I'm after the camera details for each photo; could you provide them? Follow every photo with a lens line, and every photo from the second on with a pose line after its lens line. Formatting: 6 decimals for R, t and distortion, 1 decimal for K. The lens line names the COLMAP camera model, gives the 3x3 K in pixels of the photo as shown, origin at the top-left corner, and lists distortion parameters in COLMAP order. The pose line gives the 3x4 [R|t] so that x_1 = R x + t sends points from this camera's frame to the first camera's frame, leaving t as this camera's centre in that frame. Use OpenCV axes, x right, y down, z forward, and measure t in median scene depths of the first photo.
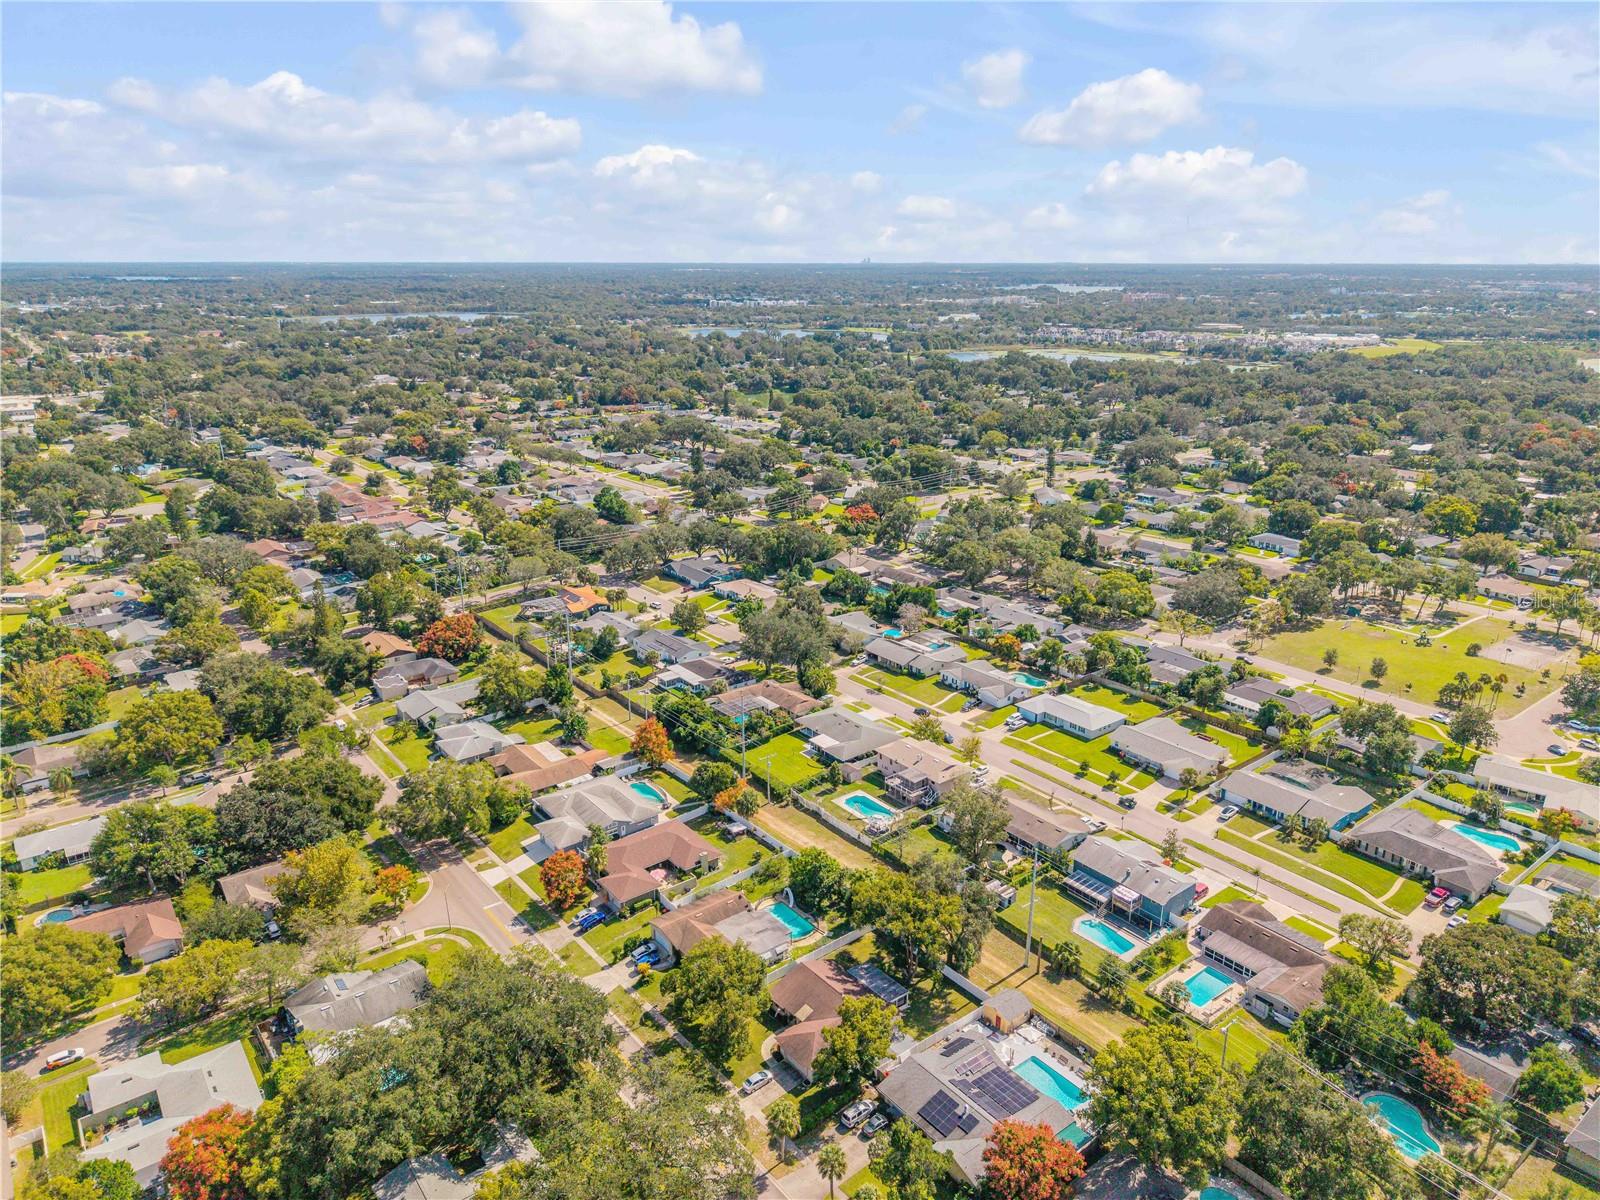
lens RADIAL K [[1075.5, 0, 800.0], [0, 1075.5, 600.0], [0, 0, 1]] dist [0.005377, -0.002229]
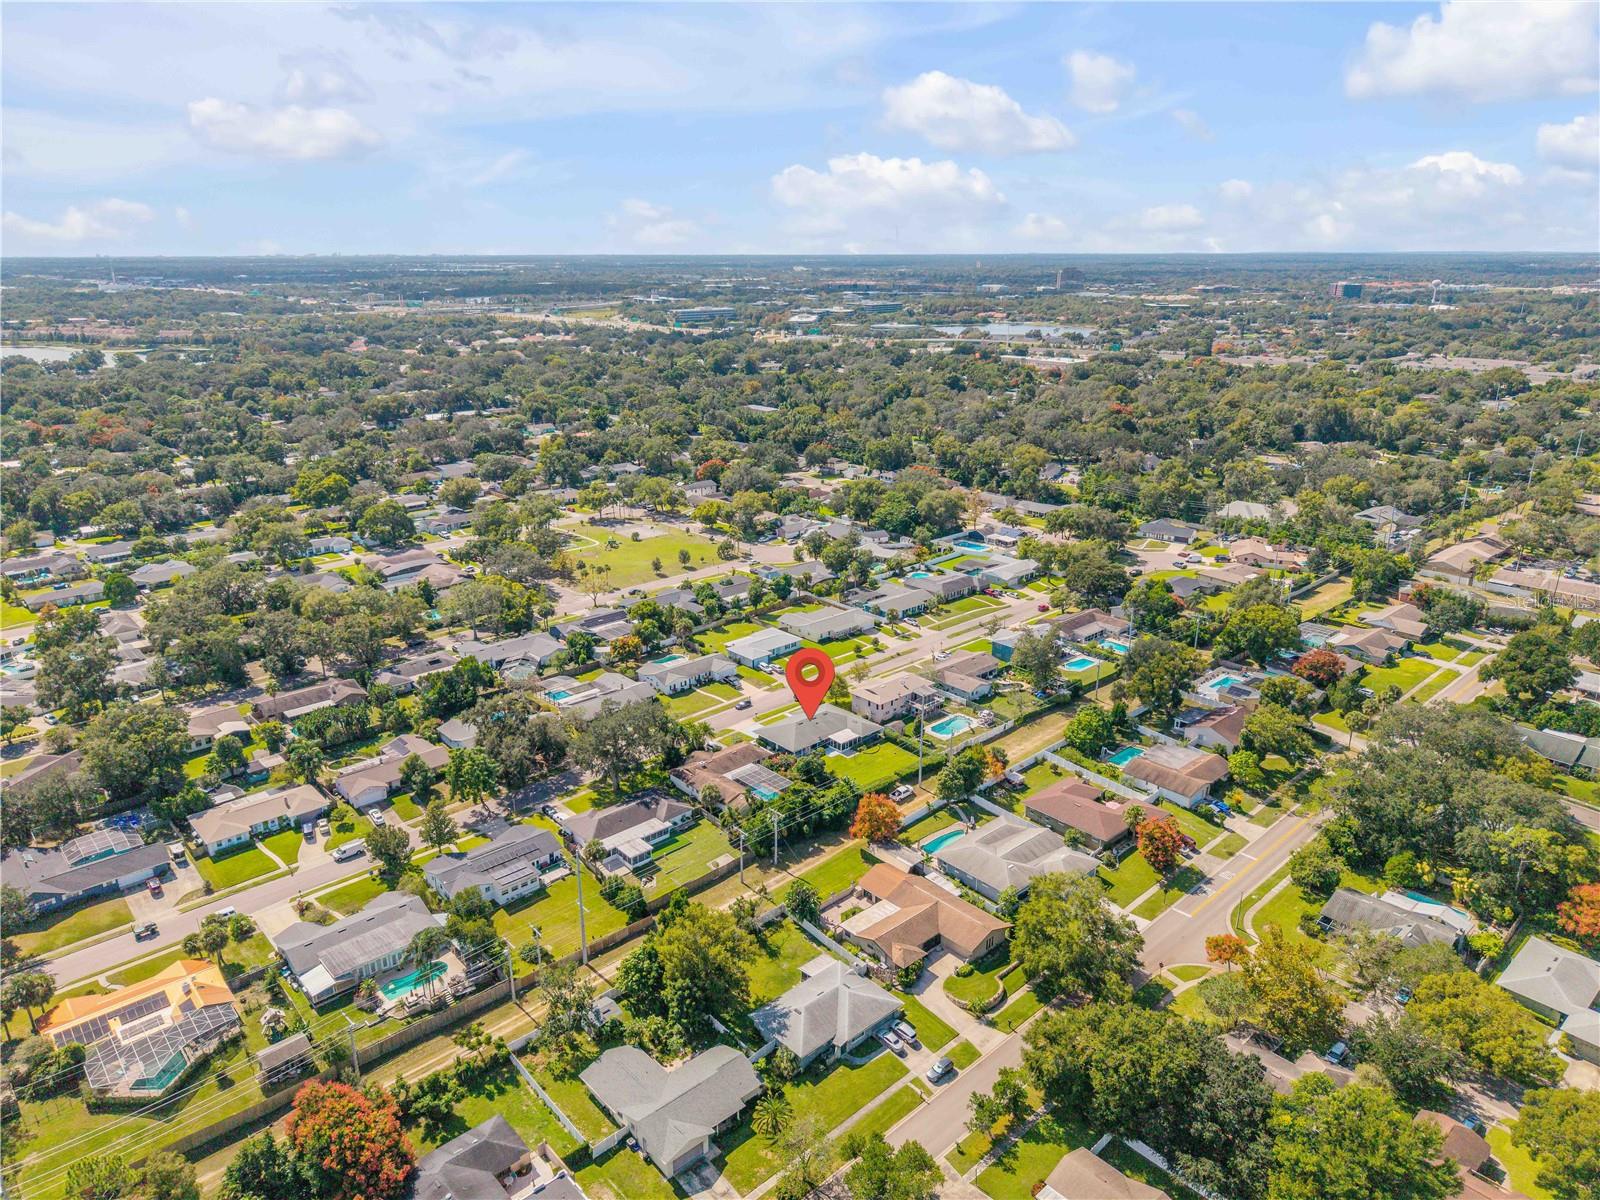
lens RADIAL K [[1075.5, 0, 800.0], [0, 1075.5, 600.0], [0, 0, 1]] dist [0.005377, -0.002229]
pose [[-0.088458, -0.305208, 0.948168, -0.820597], [0.302174, 0.898819, 0.317513, -0.289352], [-0.949140, 0.314598, 0.012718, 0.923248]]
